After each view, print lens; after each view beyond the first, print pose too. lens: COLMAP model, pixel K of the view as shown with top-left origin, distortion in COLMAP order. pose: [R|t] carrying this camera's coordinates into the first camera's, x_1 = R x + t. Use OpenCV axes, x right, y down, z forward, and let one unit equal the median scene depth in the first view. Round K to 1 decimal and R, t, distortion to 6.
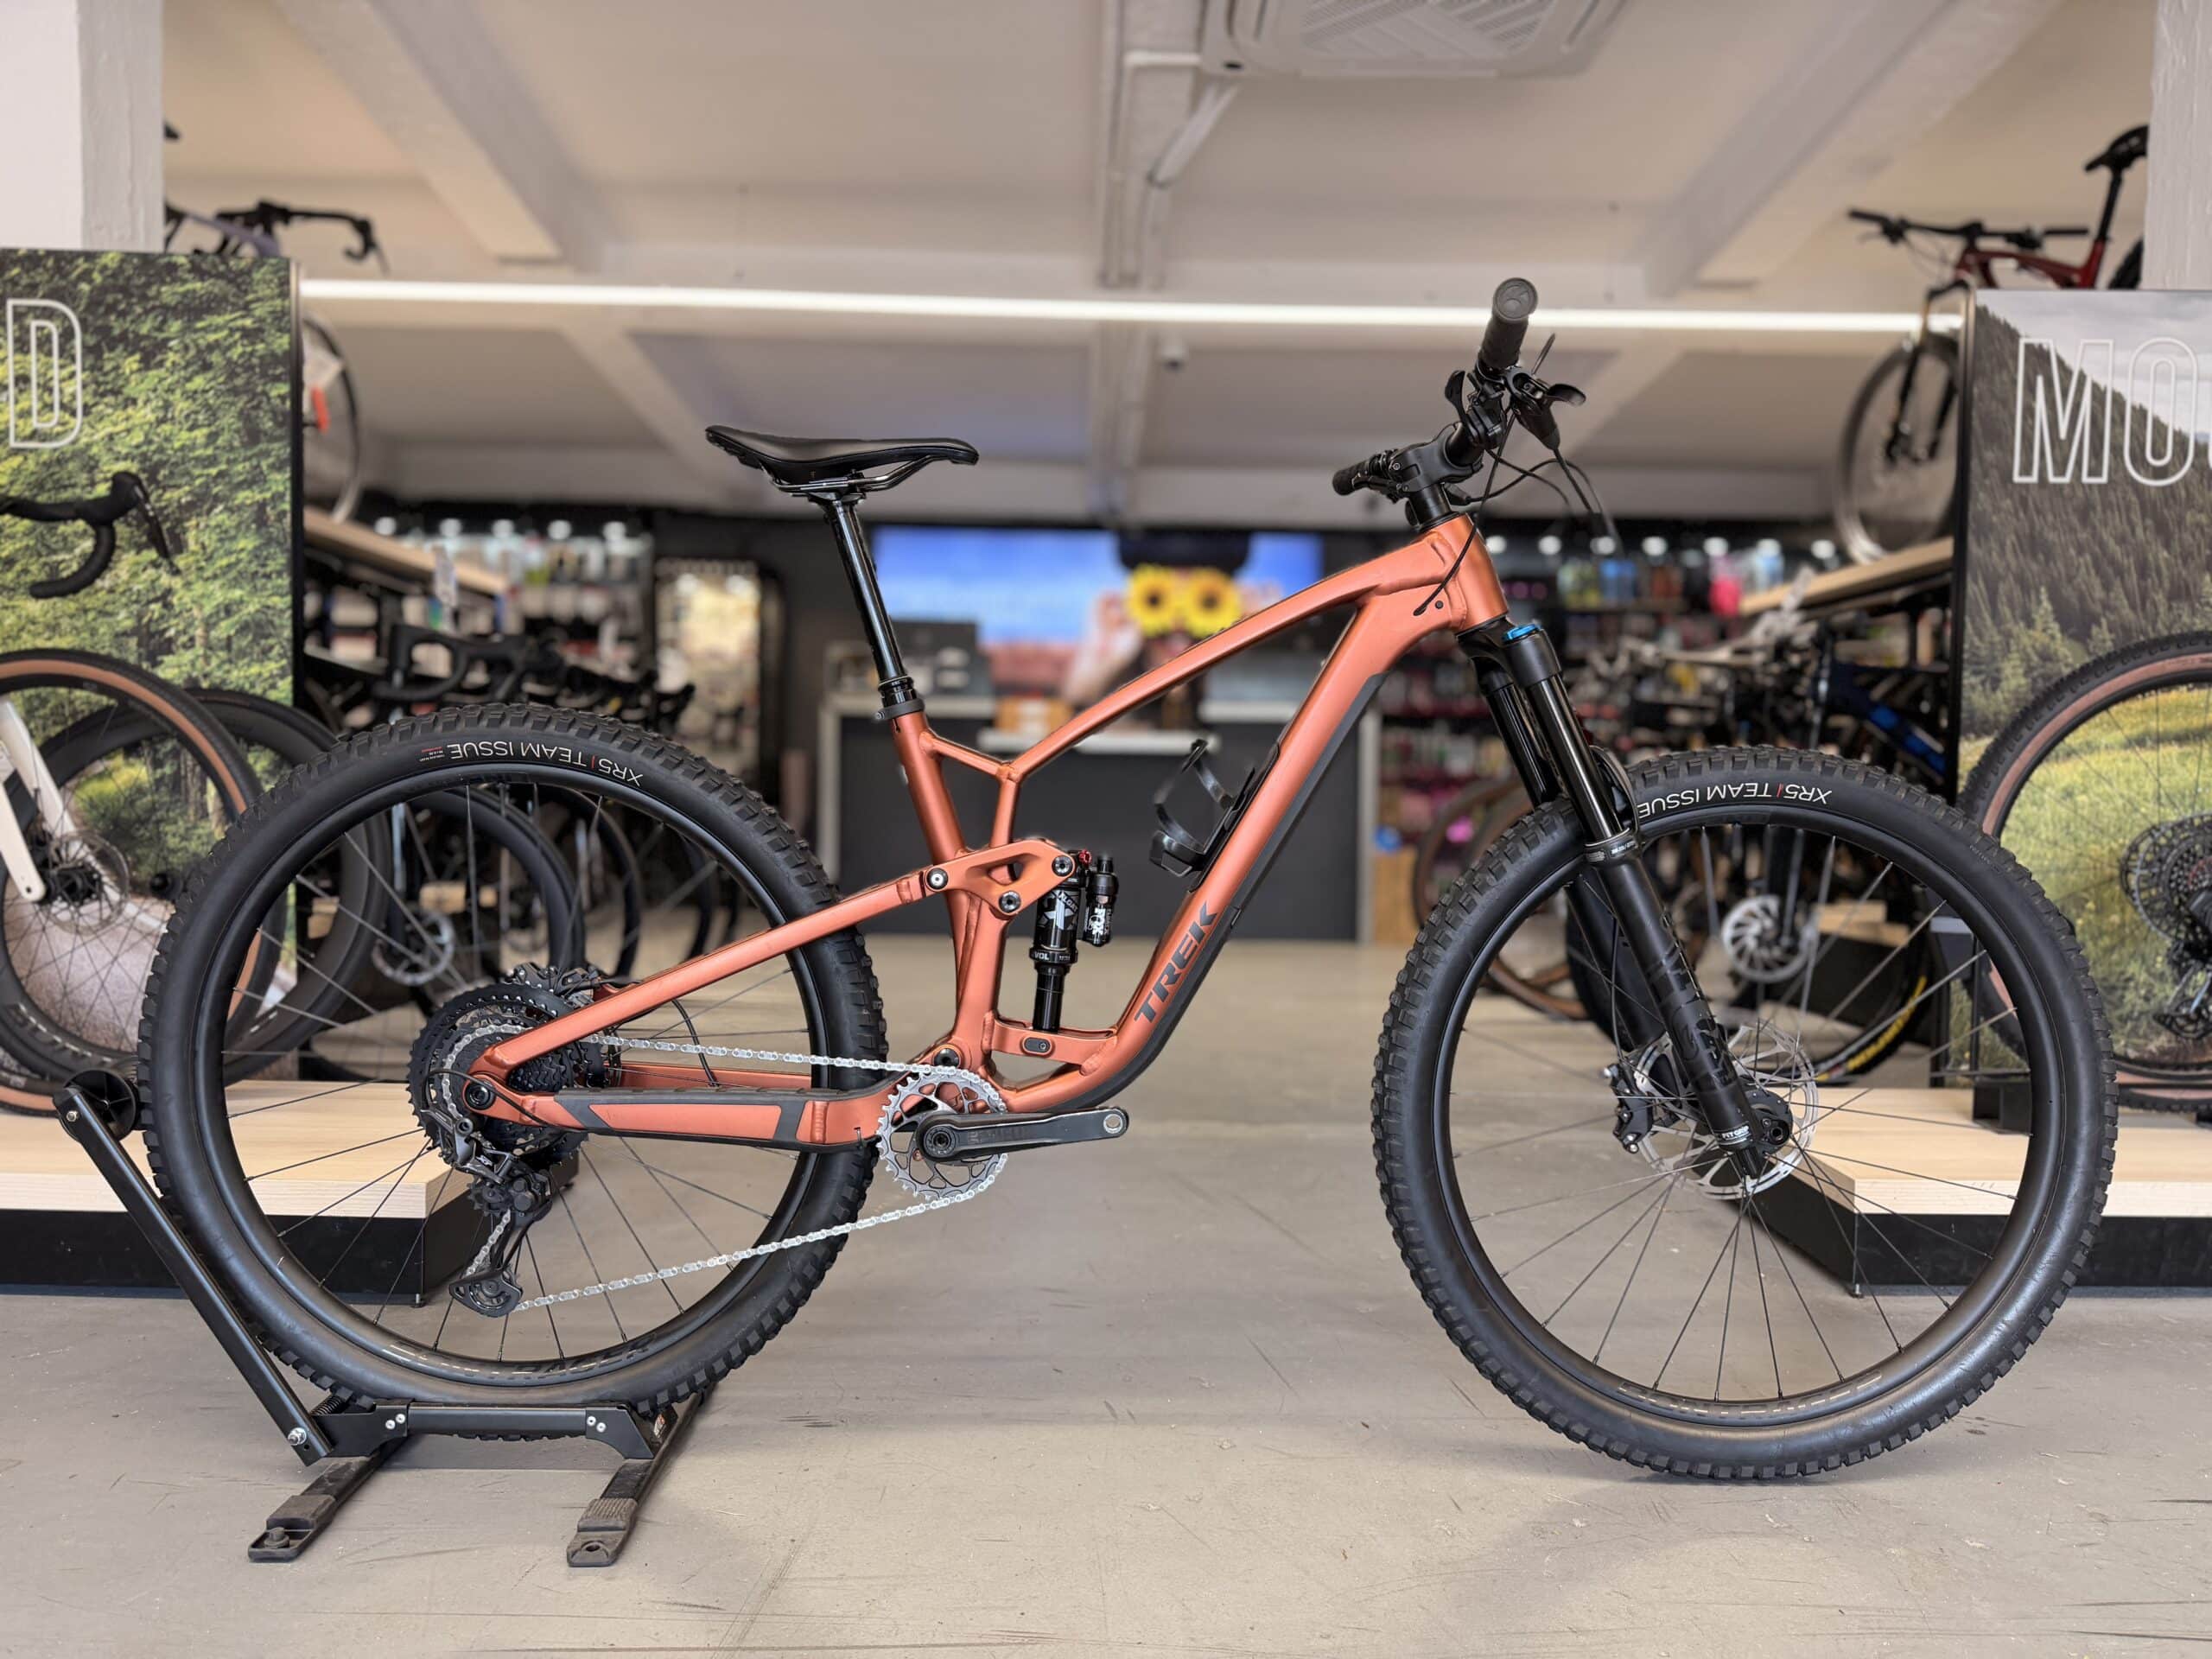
lens RADIAL K [[1559.7, 0, 1108.4], [0, 1559.7, 845.5], [0, 0, 1]] dist [0.056358, -0.069572]
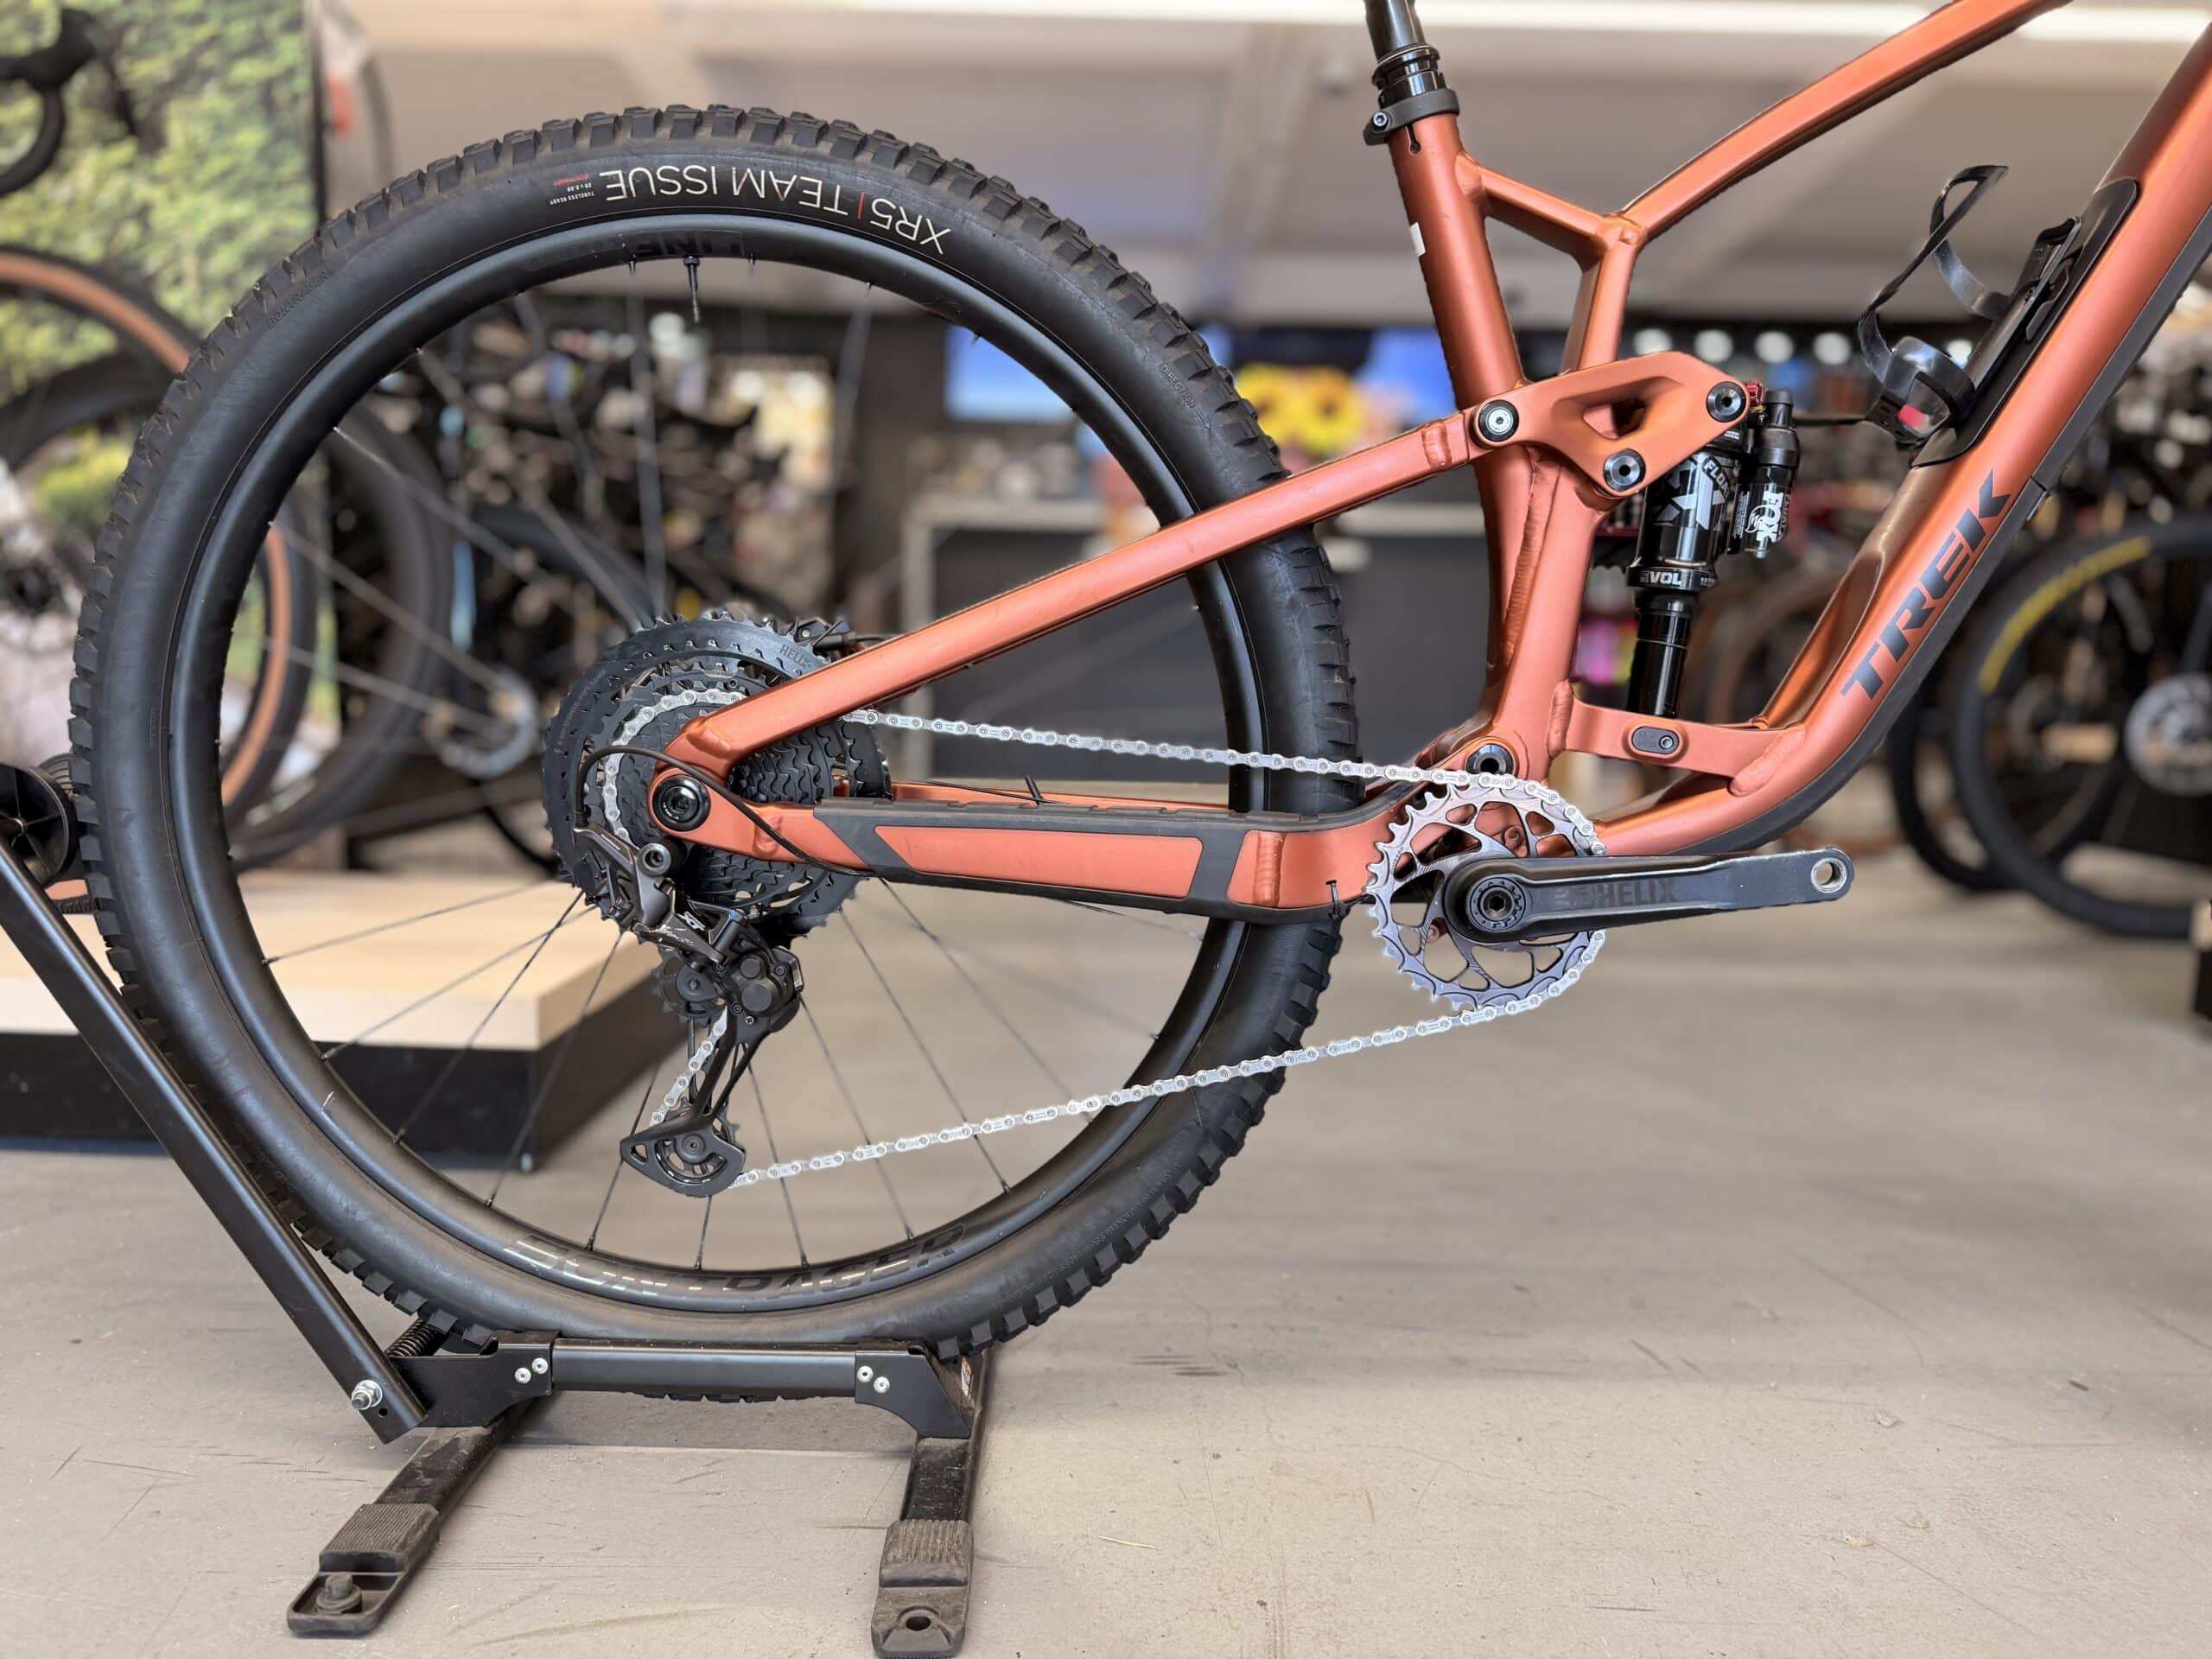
lens RADIAL K [[1559.7, 0, 1108.4], [0, 1559.7, 845.5], [0, 0, 1]] dist [0.056358, -0.069572]
pose [[0.999814, 0.008981, -0.017075, -0.140030], [-0.007603, 0.996836, 0.079127, 0.074981], [0.017732, -0.078982, 0.996718, 0.265734]]
